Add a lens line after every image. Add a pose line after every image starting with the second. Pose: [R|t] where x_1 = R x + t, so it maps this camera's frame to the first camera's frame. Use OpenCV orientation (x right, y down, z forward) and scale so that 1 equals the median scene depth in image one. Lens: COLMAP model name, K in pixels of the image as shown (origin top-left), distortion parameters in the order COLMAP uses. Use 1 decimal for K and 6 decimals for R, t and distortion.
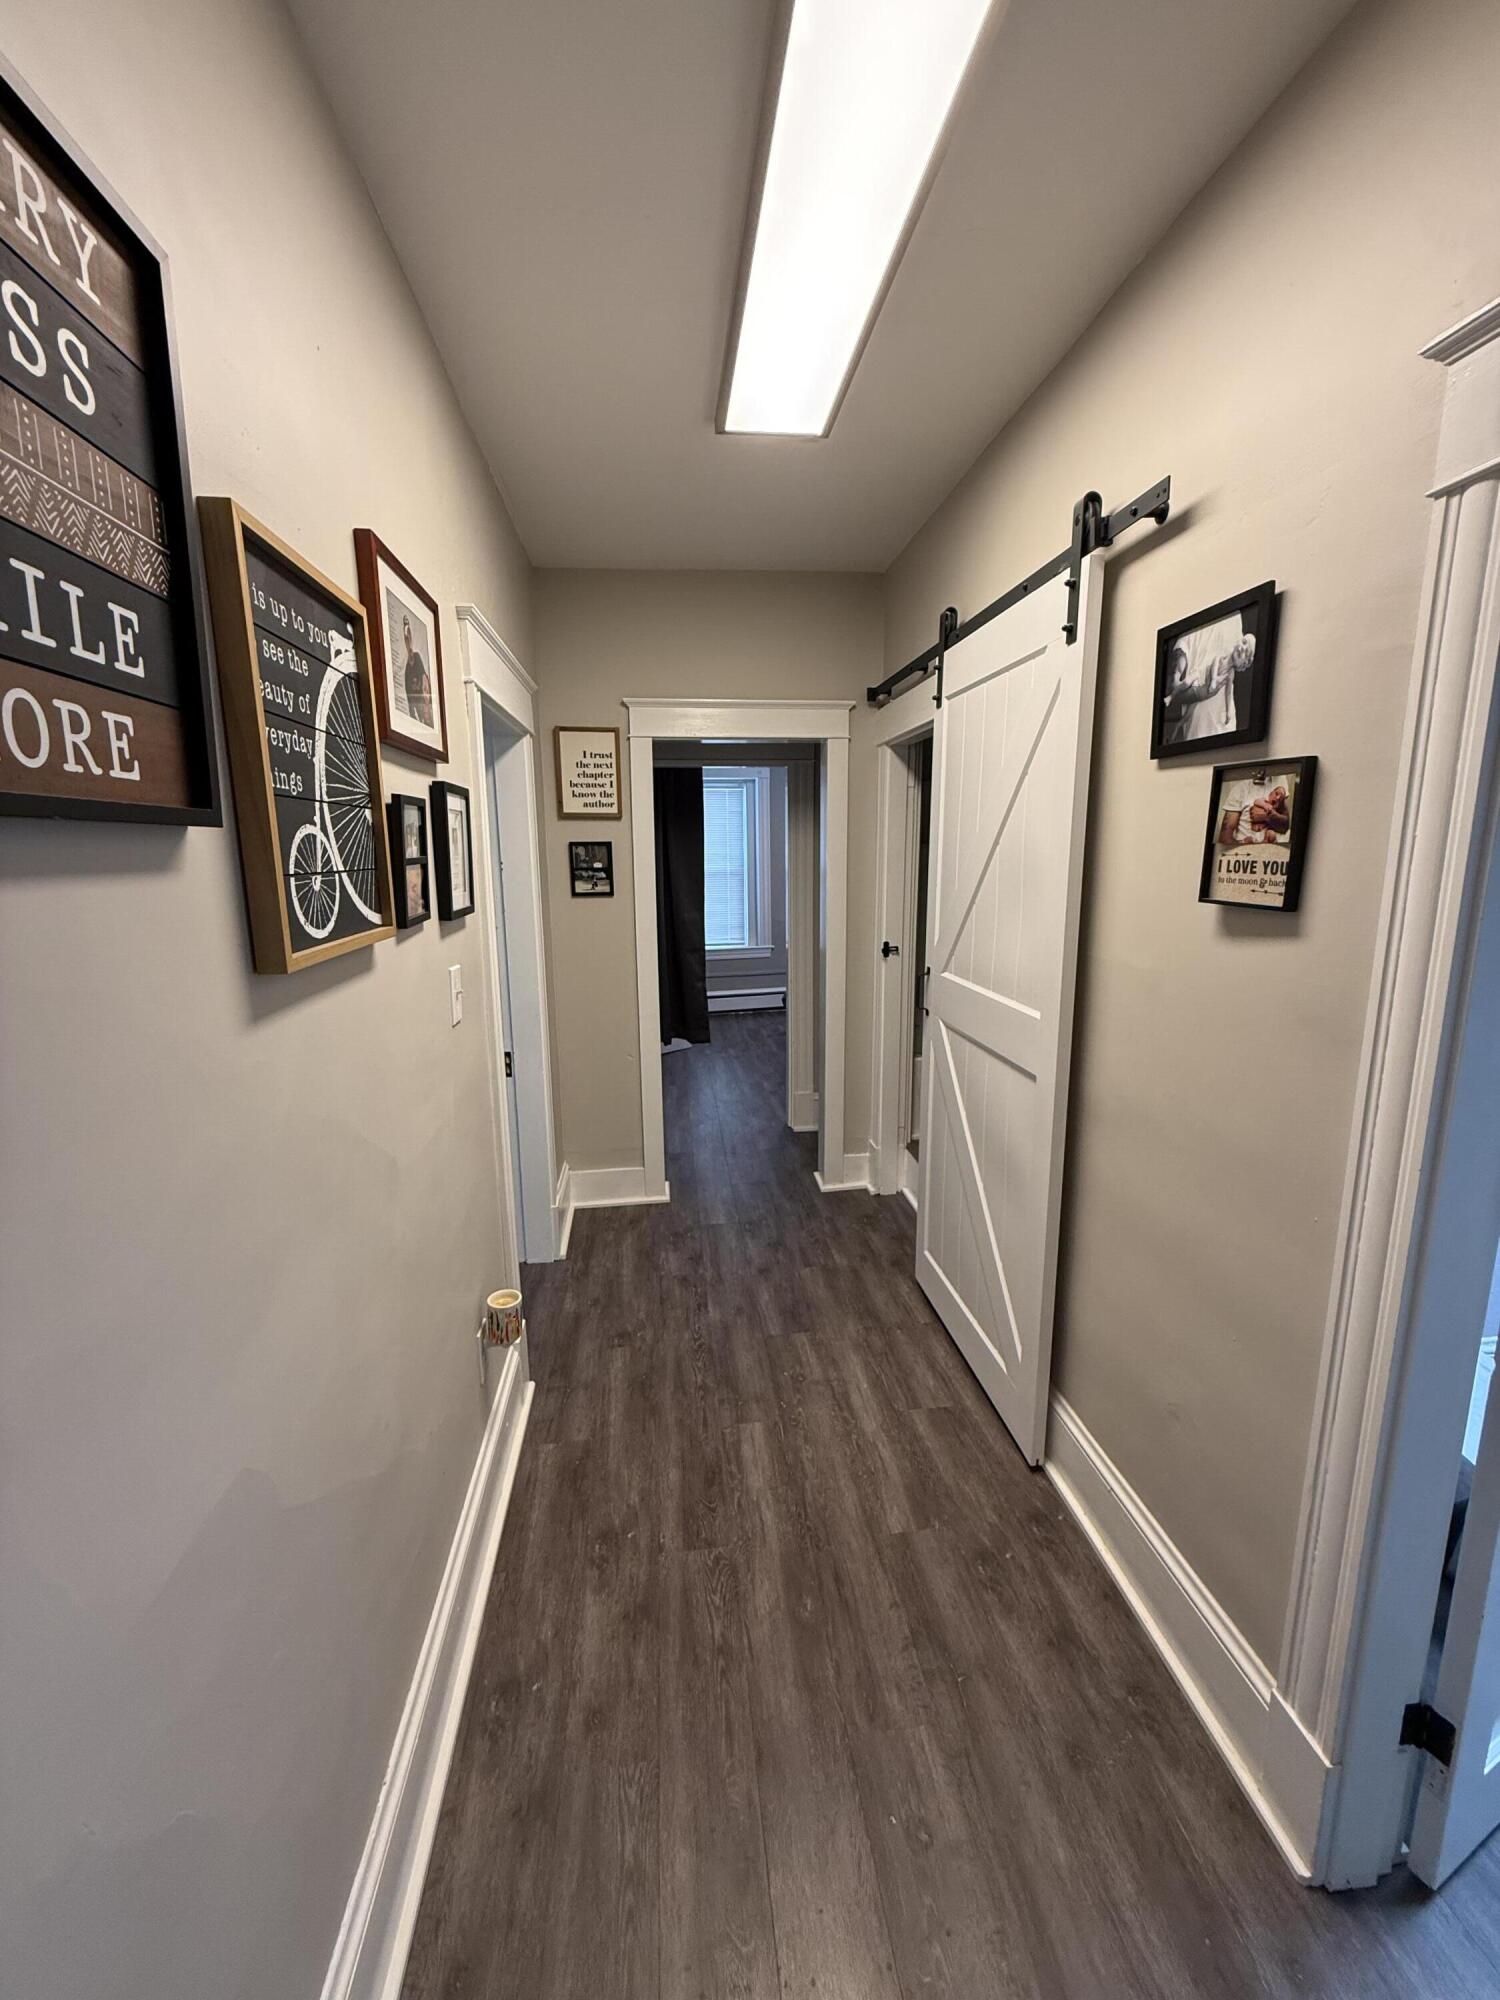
lens RADIAL K [[795.2, 0, 750.1], [0, 795.2, 992.6], [0, 0, 1]] dist [-0.000545, 0.000524]
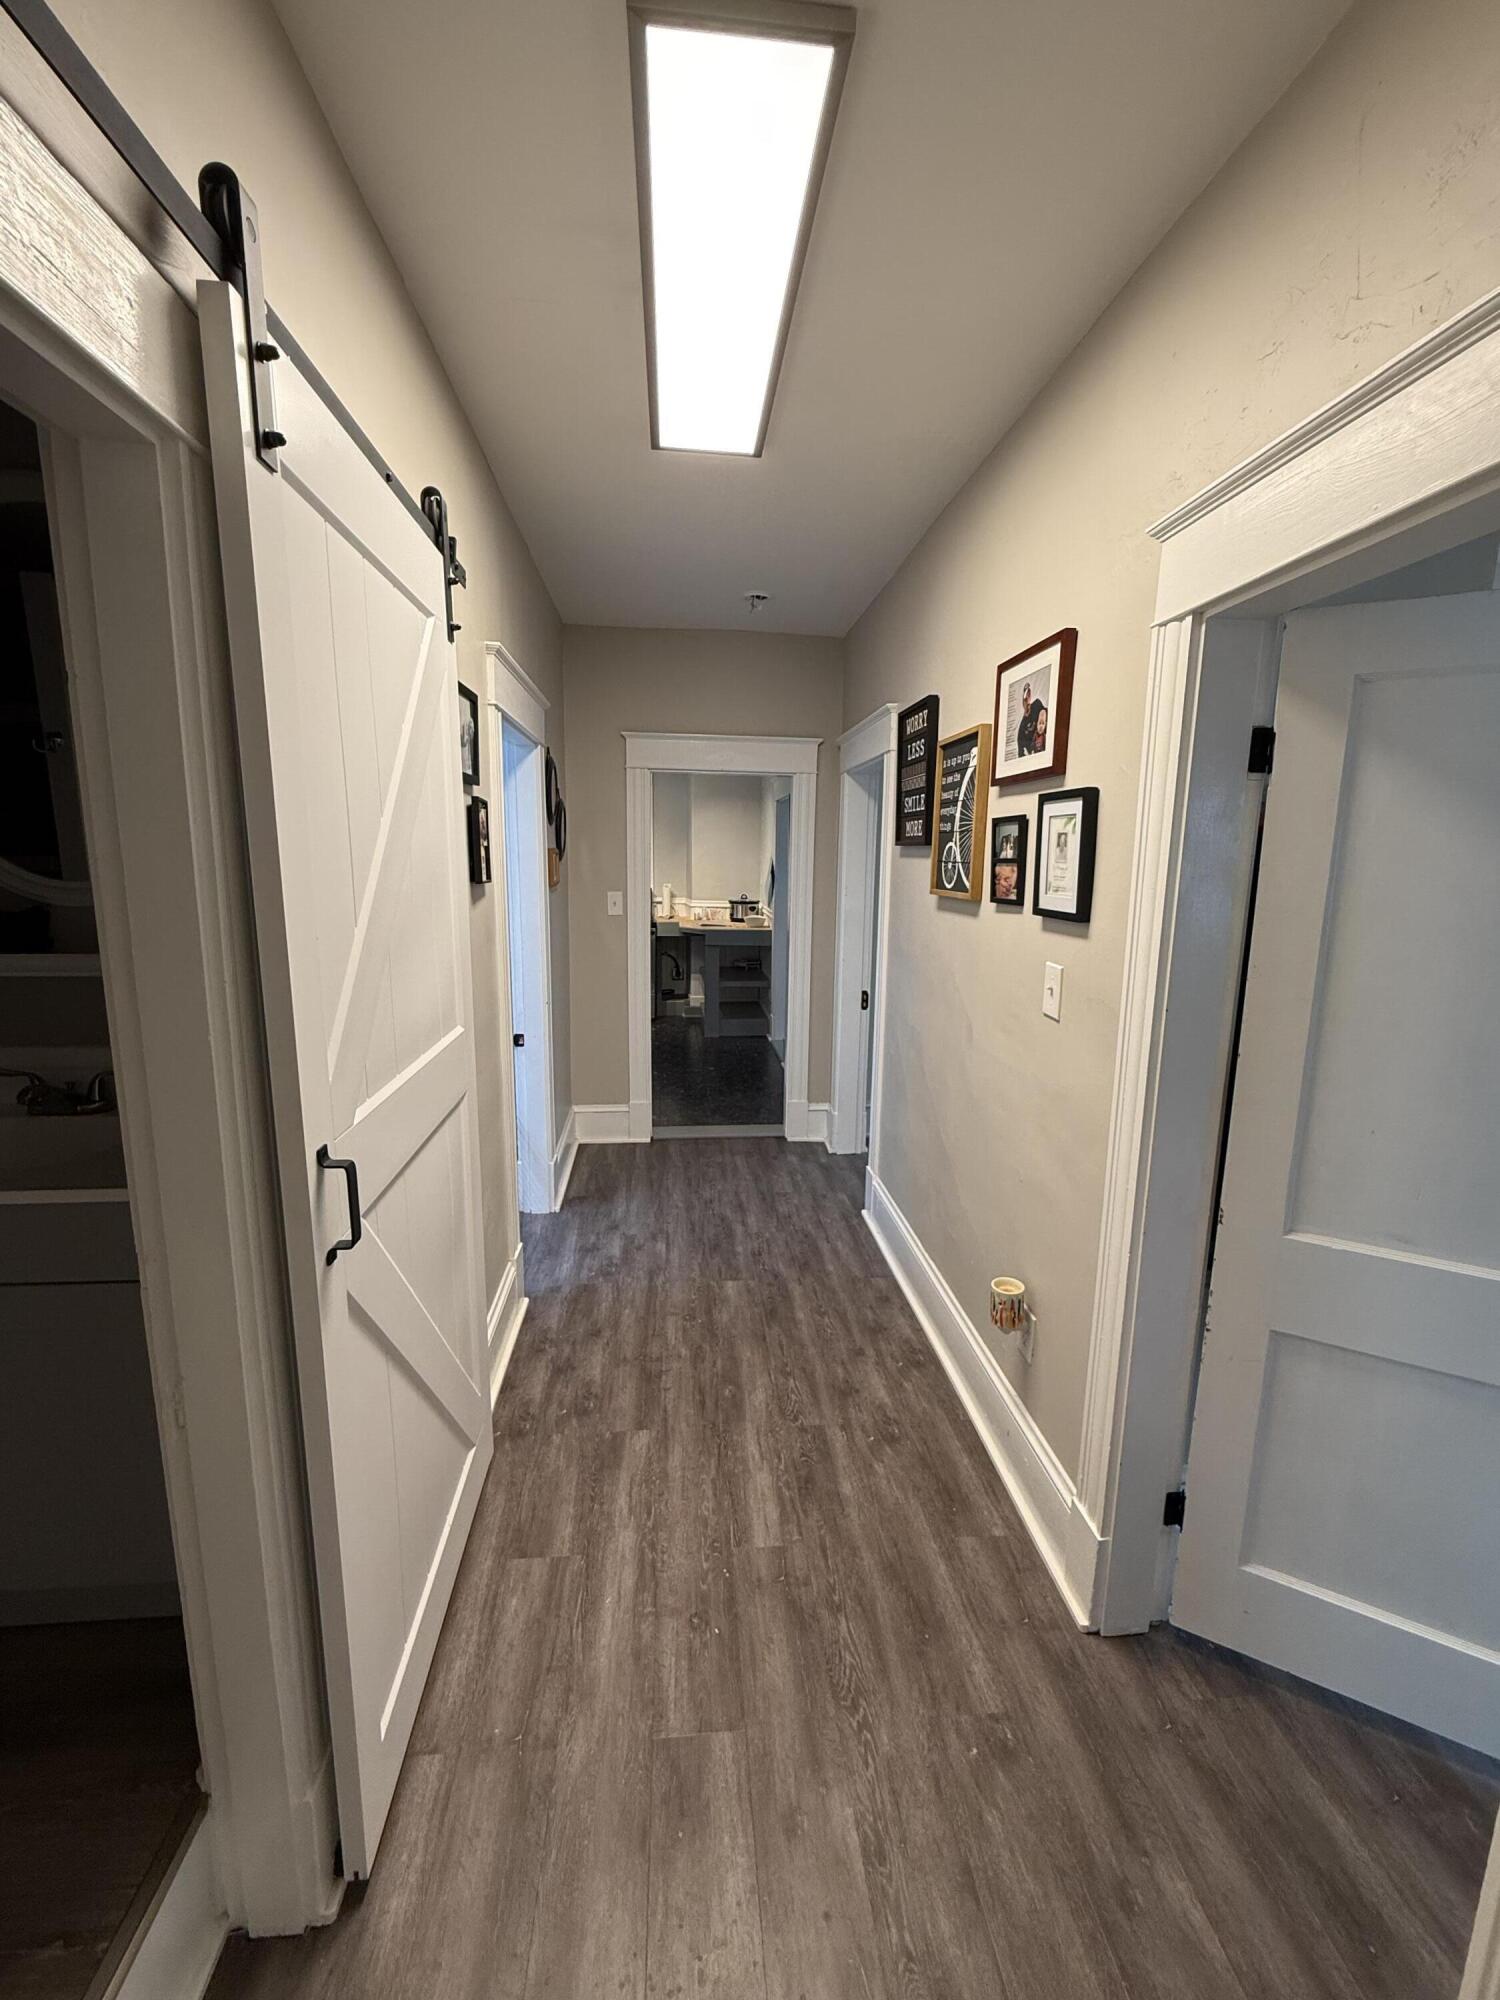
lens RADIAL K [[795.2, 0, 750.1], [0, 795.2, 992.6], [0, 0, 1]] dist [-0.000545, 0.000524]
pose [[-0.999683, -0.009418, 0.023366, 0.006149], [-0.000697, 0.937482, 0.348032, -0.309715], [-0.025183, 0.347906, -0.937191, 1.711929]]
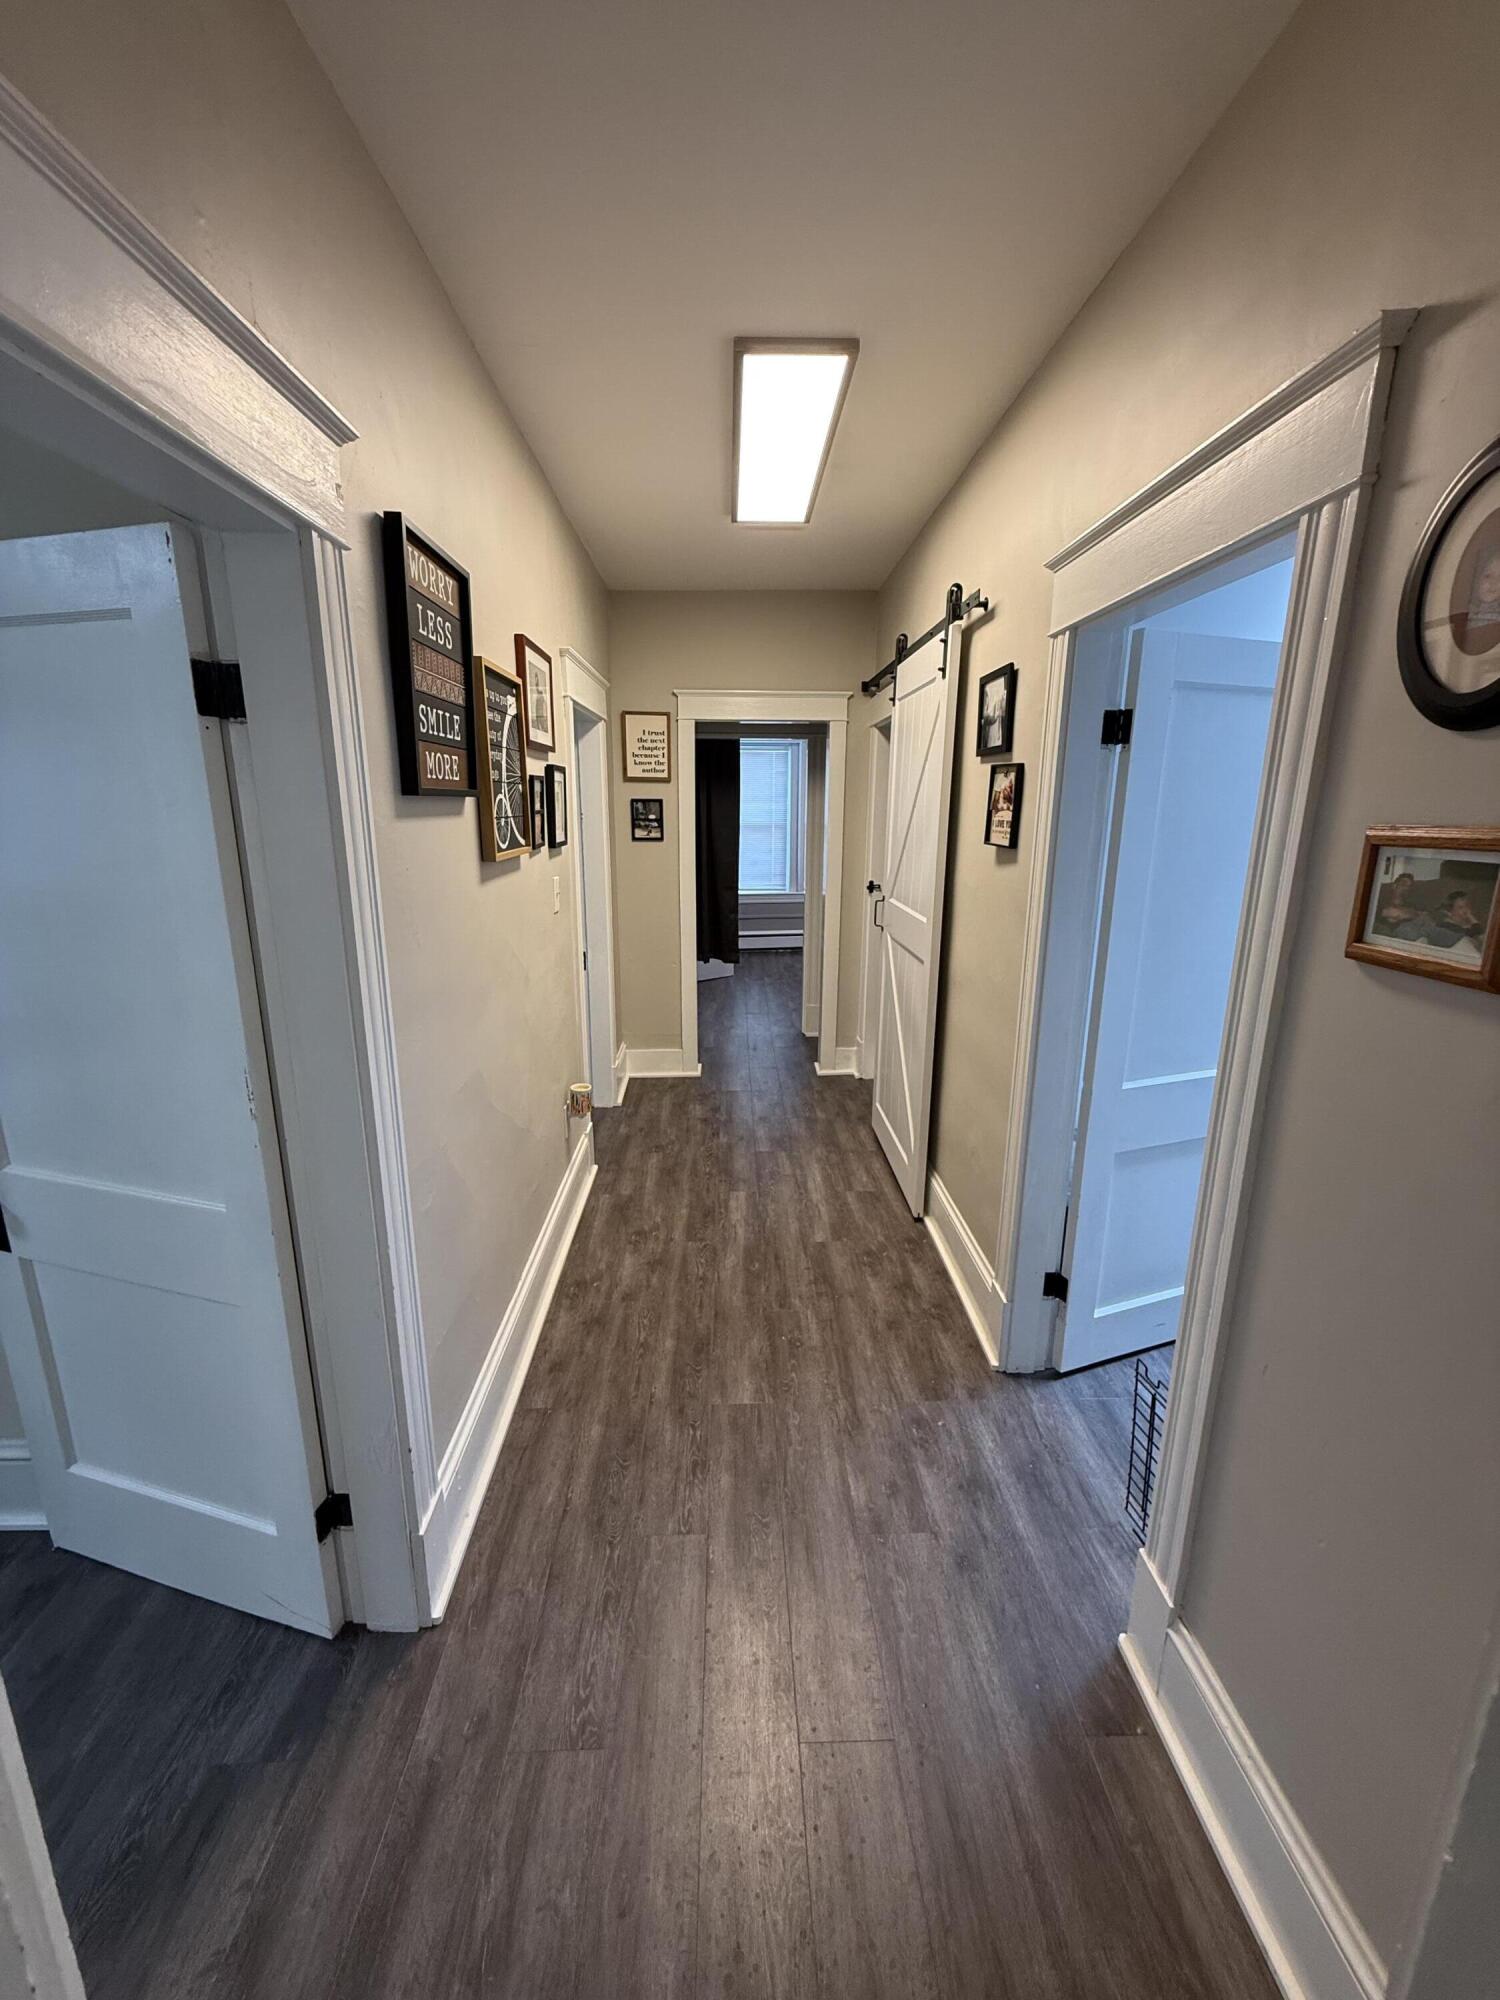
lens RADIAL K [[805.0, 0, 752.6], [0, 805.0, 994.8], [0, 0, 1]] dist [0.000428, 0.000124]
pose [[0.996196, 0.035658, -0.079514, 0.149322], [-0.031237, 0.997933, 0.056164, 0.088711], [0.081352, -0.053467, 0.995250, -0.543451]]
